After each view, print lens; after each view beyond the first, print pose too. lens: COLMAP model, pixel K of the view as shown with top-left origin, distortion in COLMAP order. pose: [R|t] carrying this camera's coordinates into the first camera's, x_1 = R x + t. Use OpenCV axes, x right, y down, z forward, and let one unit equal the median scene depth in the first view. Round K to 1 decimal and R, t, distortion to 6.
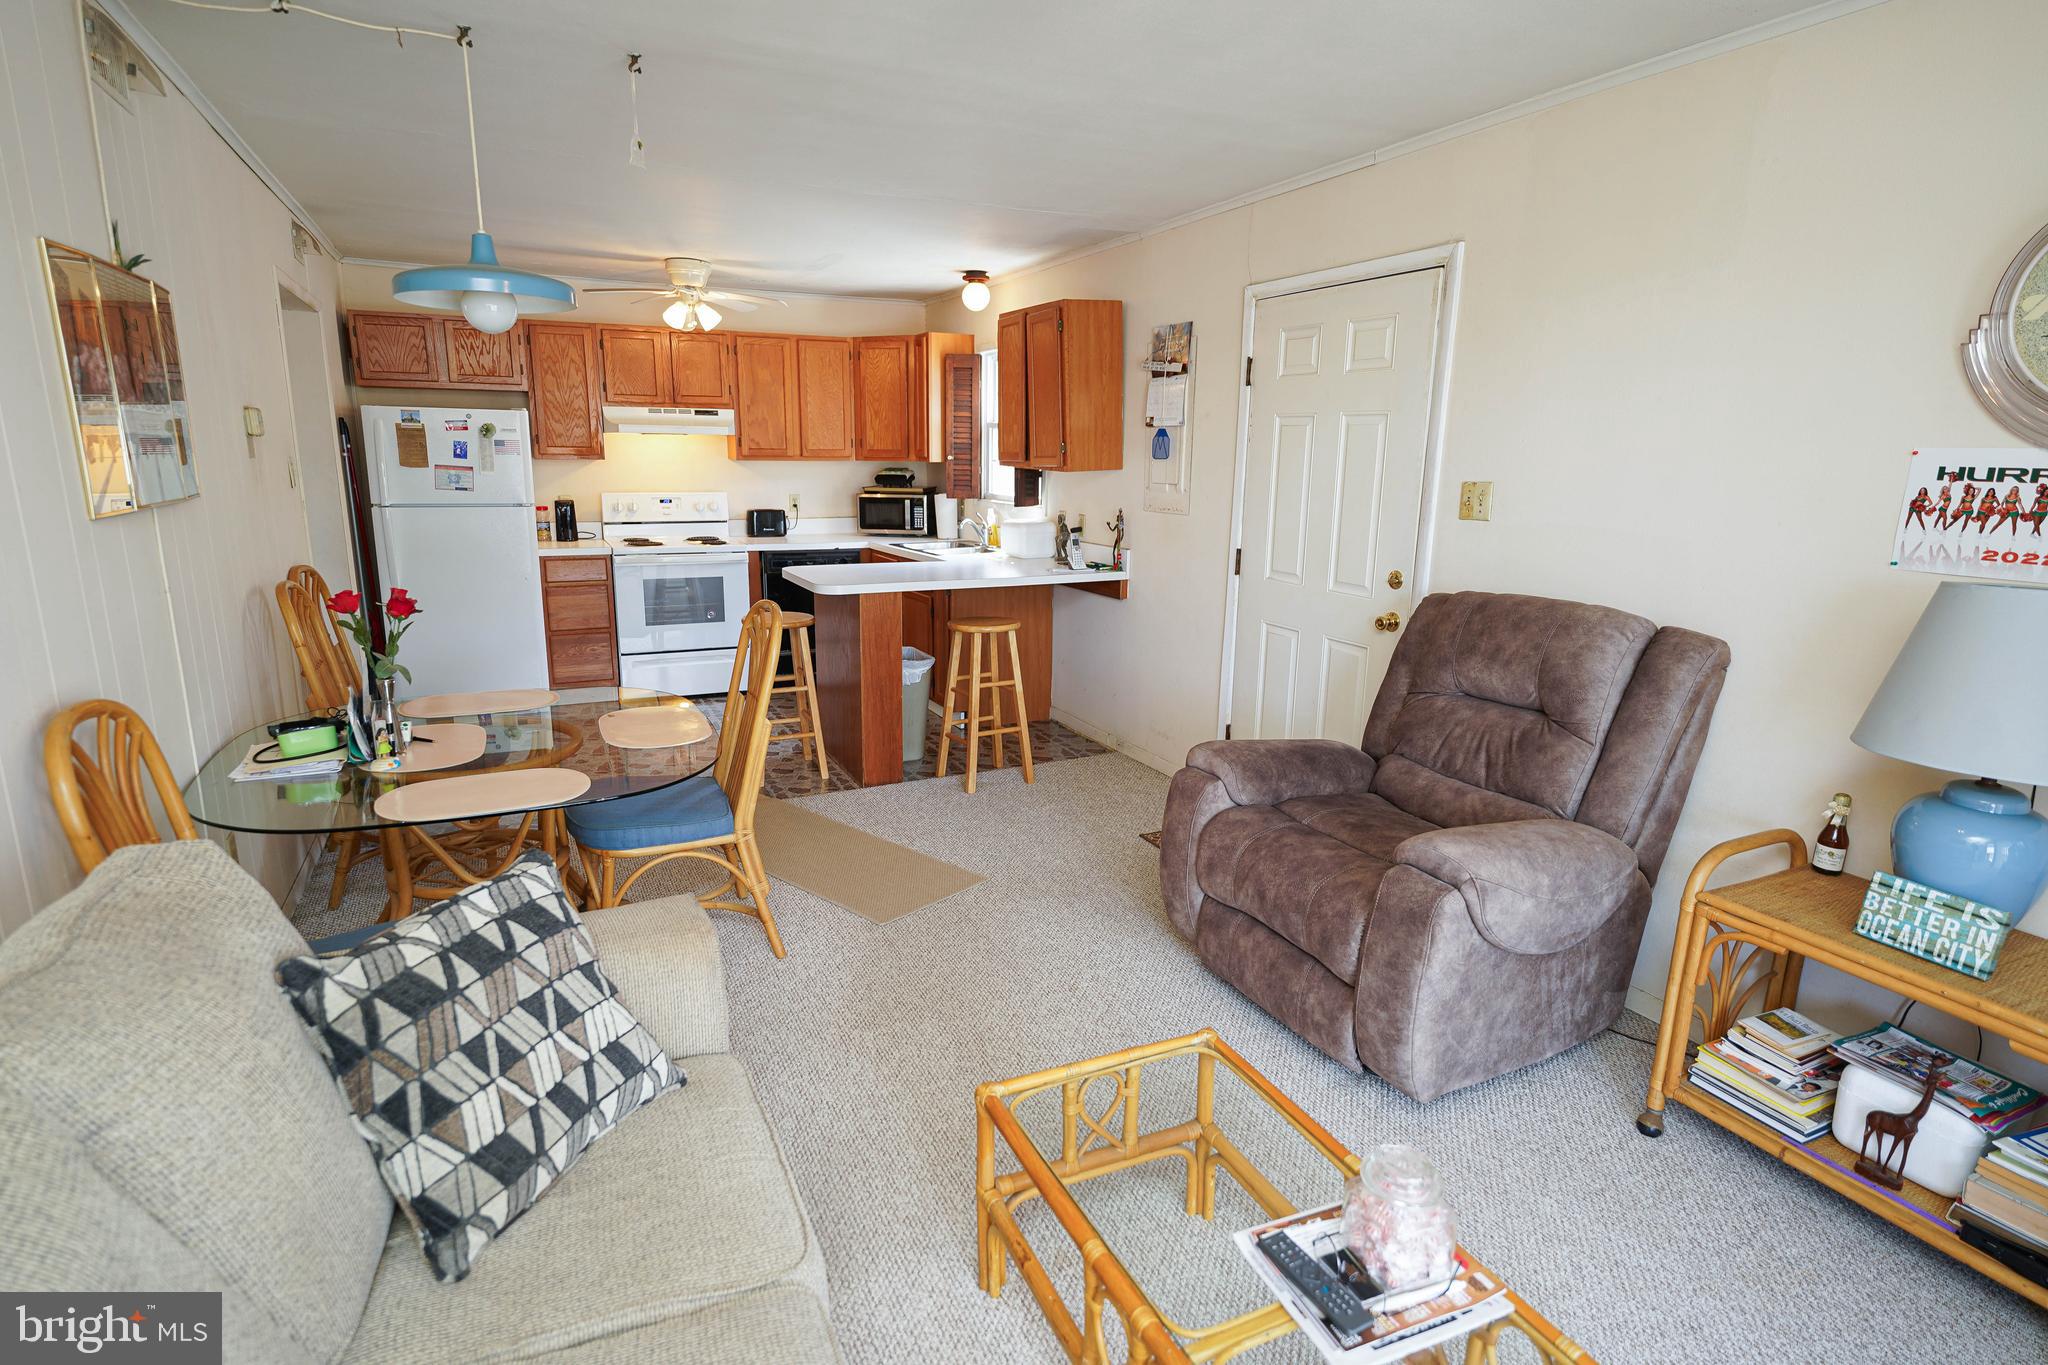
lens RADIAL K [[1045.3, 0, 1006.9], [0, 1045.3, 685.1], [0, 0, 1]] dist [-0.001513, -0.000284]
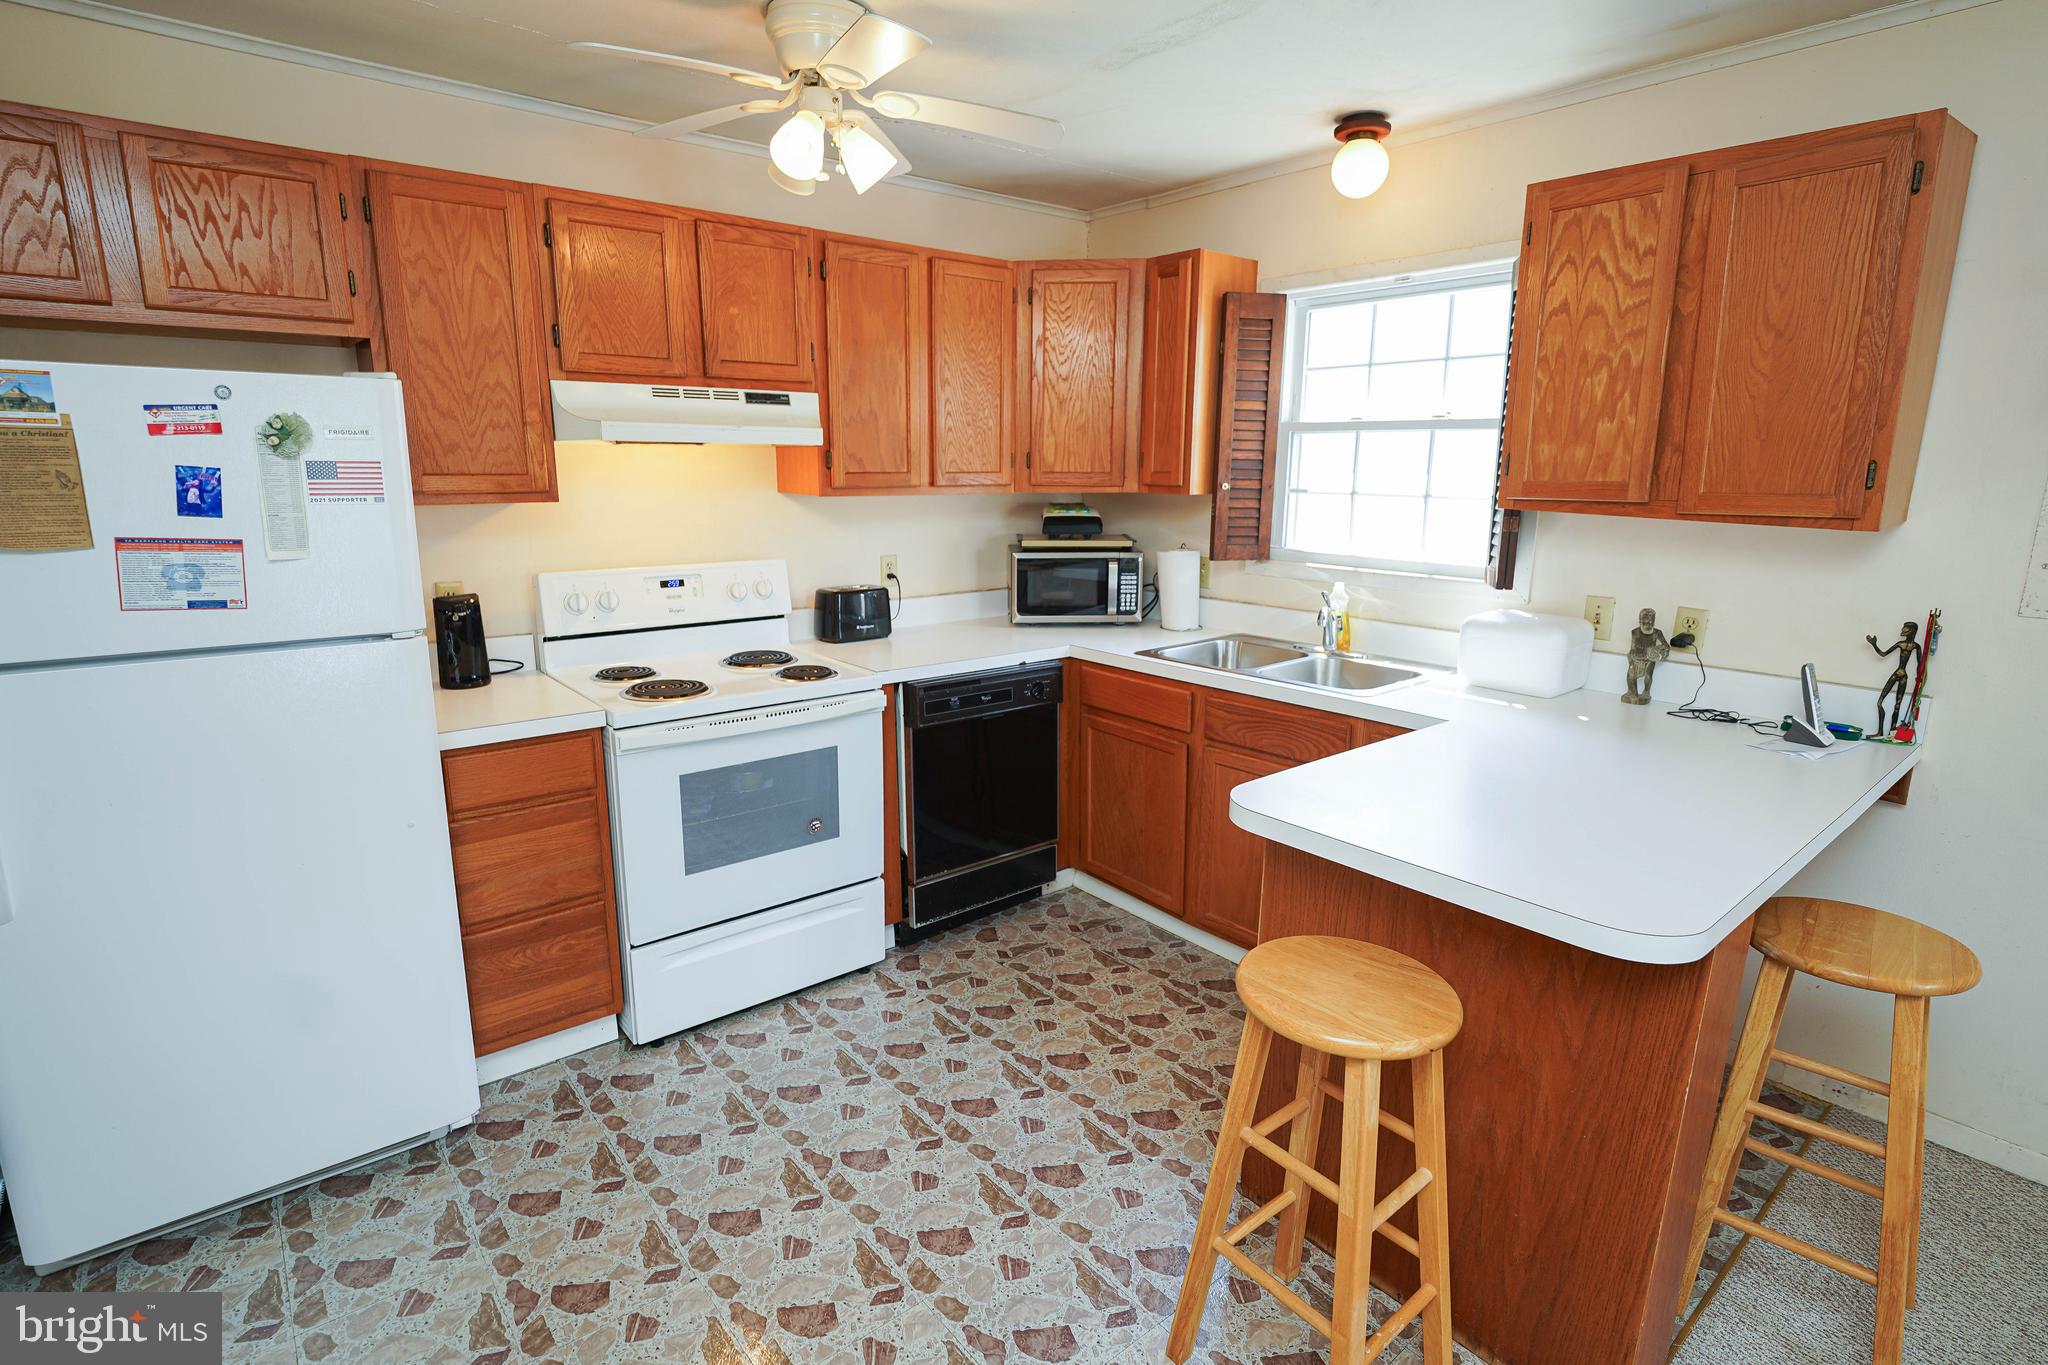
lens RADIAL K [[1010.6, 0, 1009.3], [0, 1010.6, 677.4], [0, 0, 1]] dist [0.000504, -0.008261]
pose [[0.970502, -0.055950, 0.234513, -0.317941], [0.057986, 0.998316, -0.001789, -0.136174], [-0.234018, 0.015335, 0.972111, 0.568064]]
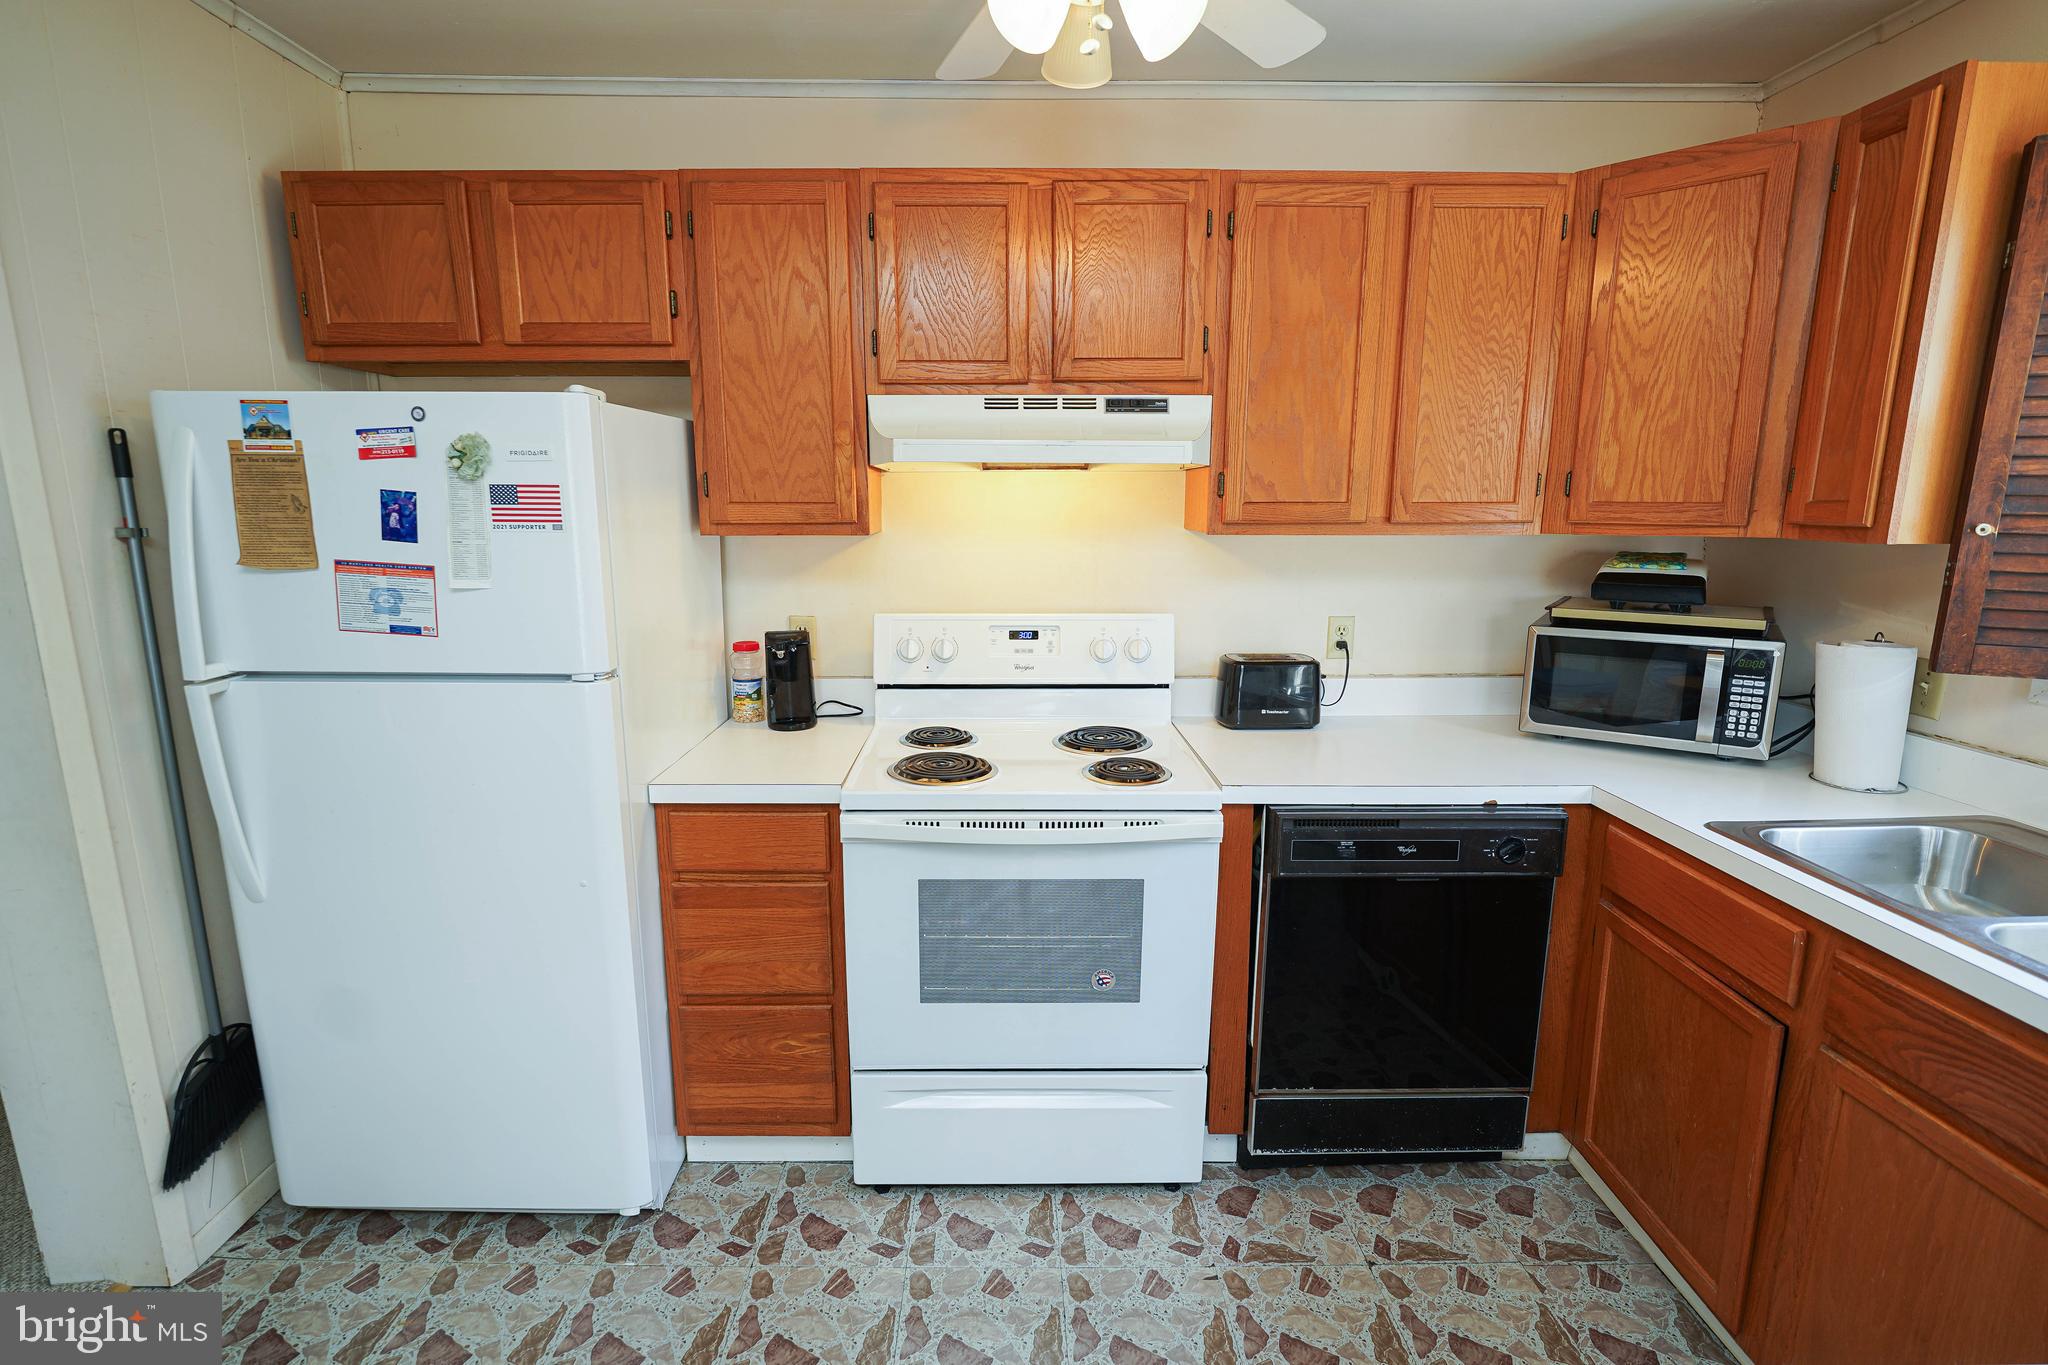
lens RADIAL K [[945.7, 0, 1007.3], [0, 945.7, 683.7], [0, 0, 1]] dist [-0.016707, 0.000014]
pose [[0.908318, 0.067858, -0.412740, -0.200474], [-0.081663, 0.996533, -0.015878, -0.167058], [0.410232, 0.048128, 0.910710, 0.739363]]
